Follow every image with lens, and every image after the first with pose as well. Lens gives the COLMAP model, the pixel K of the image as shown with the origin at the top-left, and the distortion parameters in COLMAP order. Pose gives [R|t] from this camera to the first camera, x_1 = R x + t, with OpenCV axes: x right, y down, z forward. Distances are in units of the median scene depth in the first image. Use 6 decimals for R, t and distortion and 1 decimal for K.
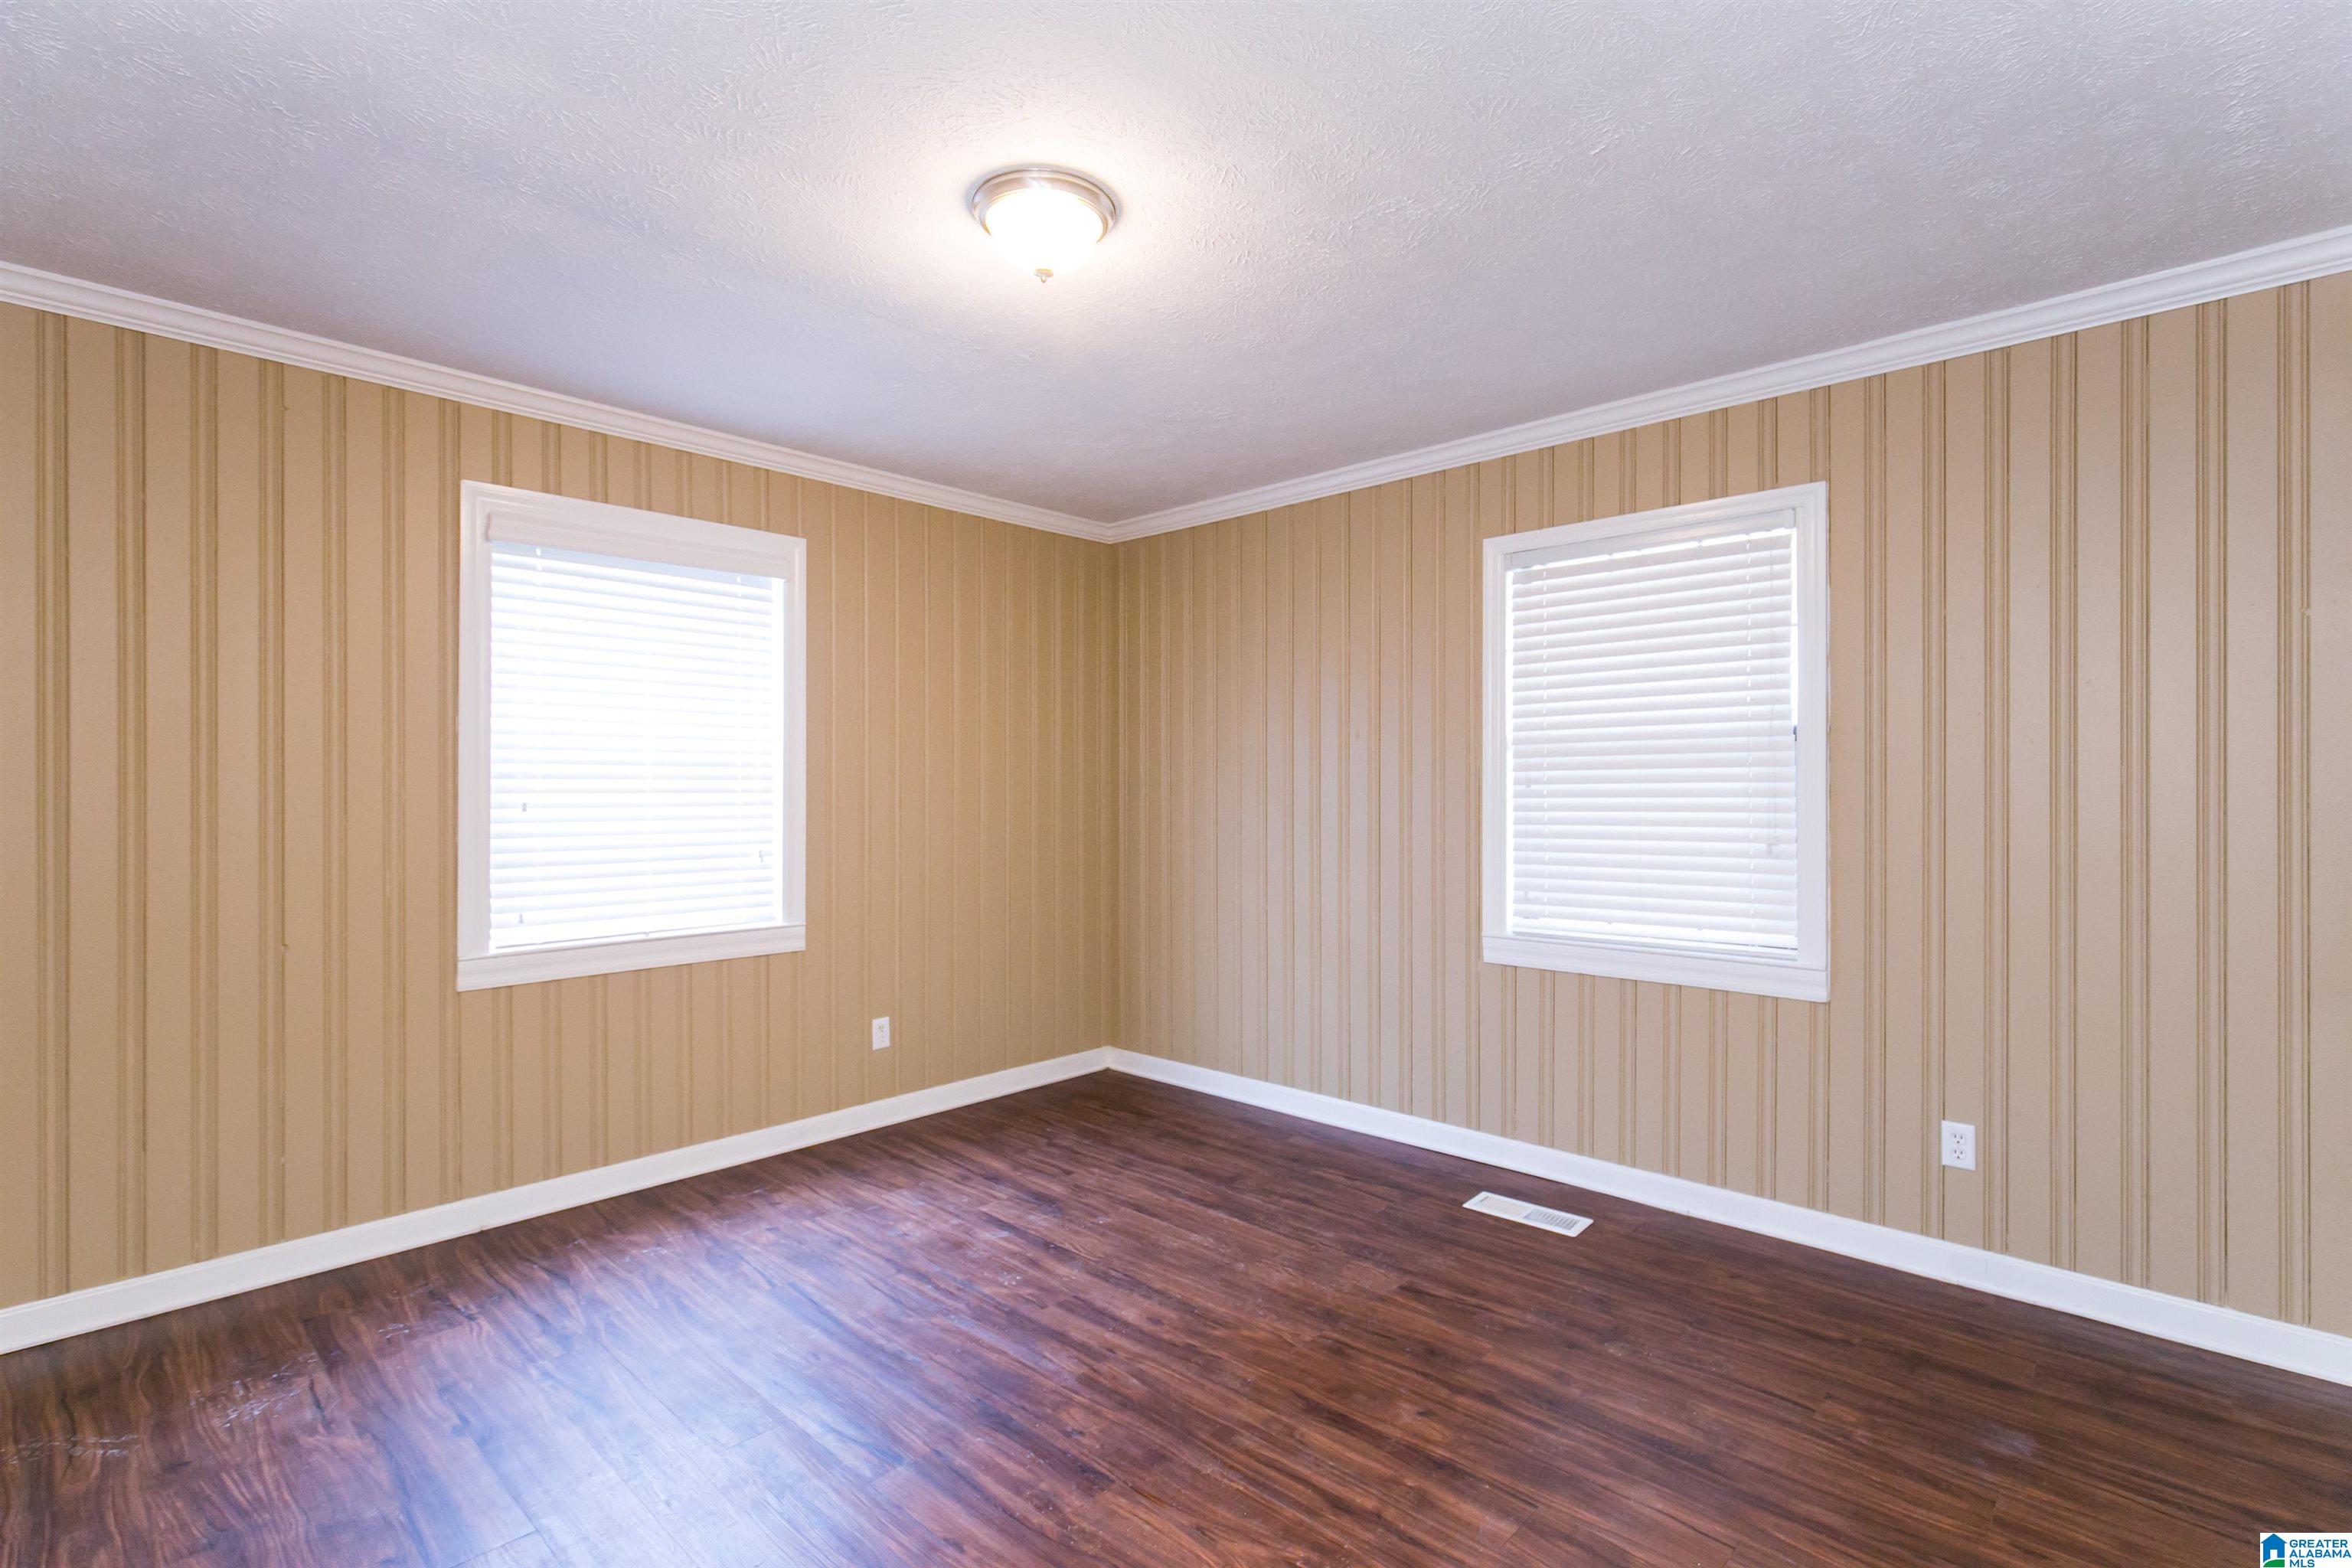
lens RADIAL K [[1074.6, 0, 1176.0], [0, 1074.6, 784.0], [0, 0, 1]] dist [0.001652, 0.000661]
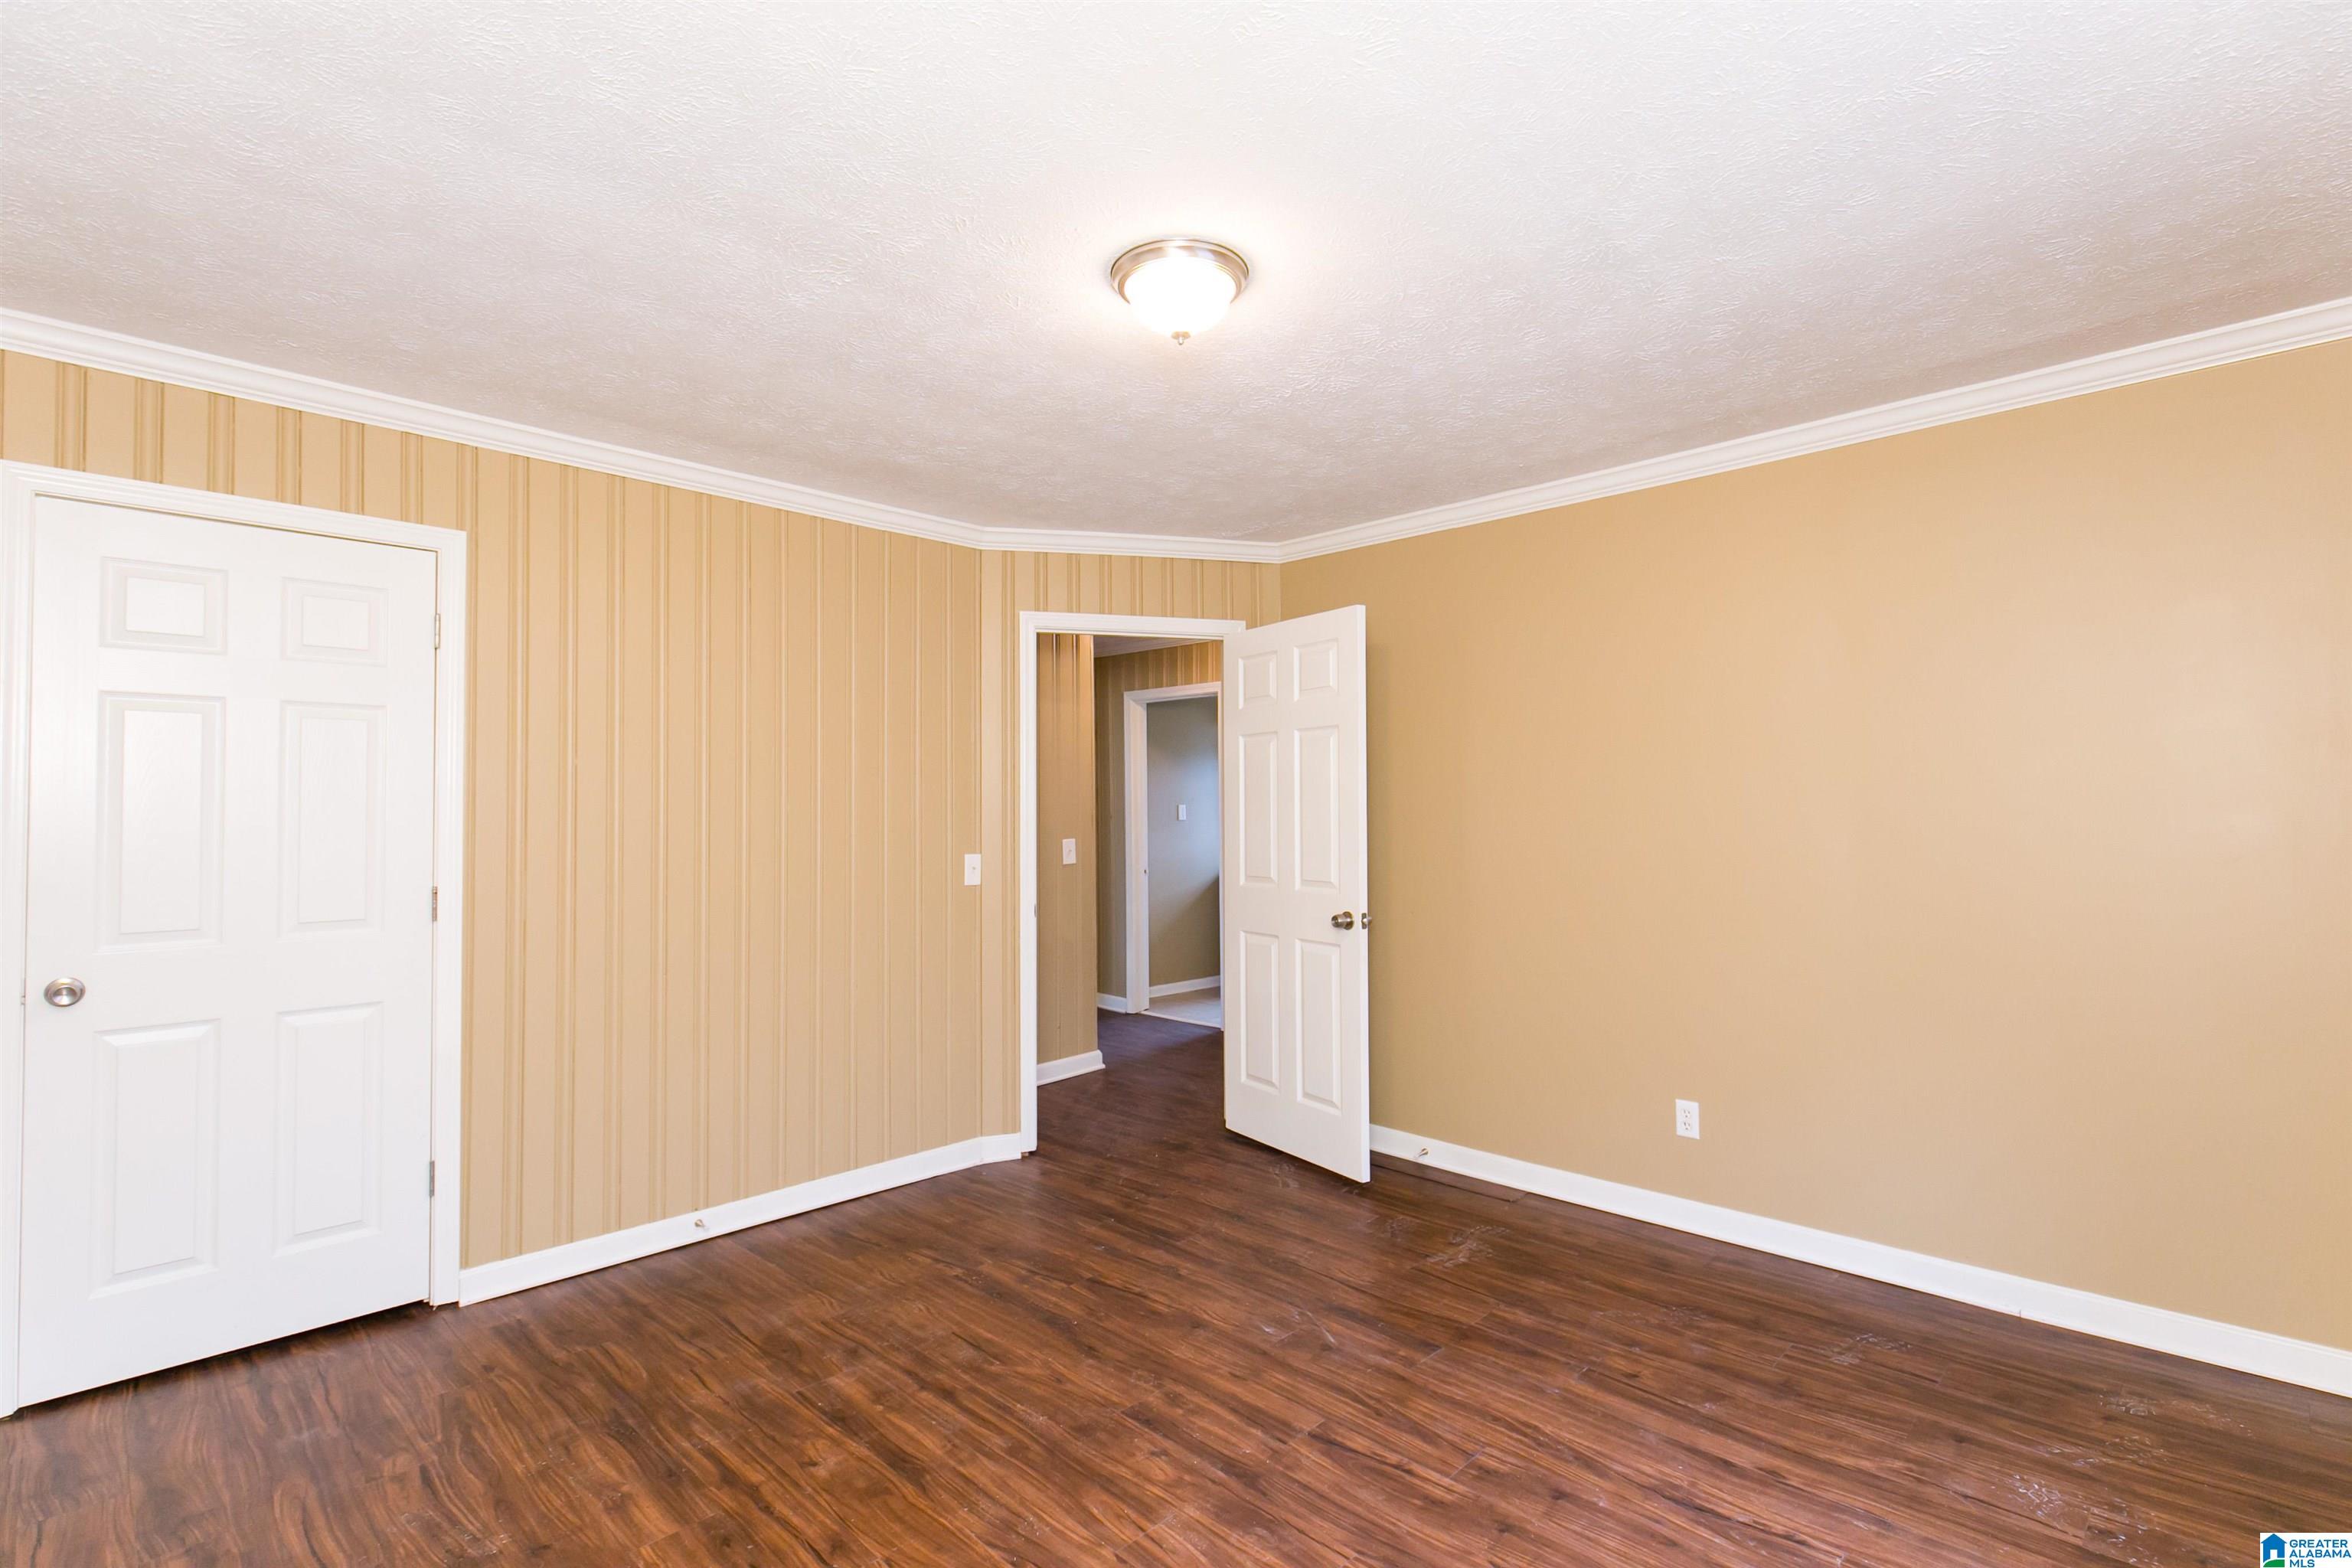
lens RADIAL K [[1074.6, 0, 1176.0], [0, 1074.6, 784.0], [0, 0, 1]] dist [0.001652, 0.000661]
pose [[-0.999699, 0.009315, 0.022703, -0.142390], [0.008600, 0.999470, -0.031413, -0.014692], [-0.022983, -0.031208, -0.999249, 2.080701]]
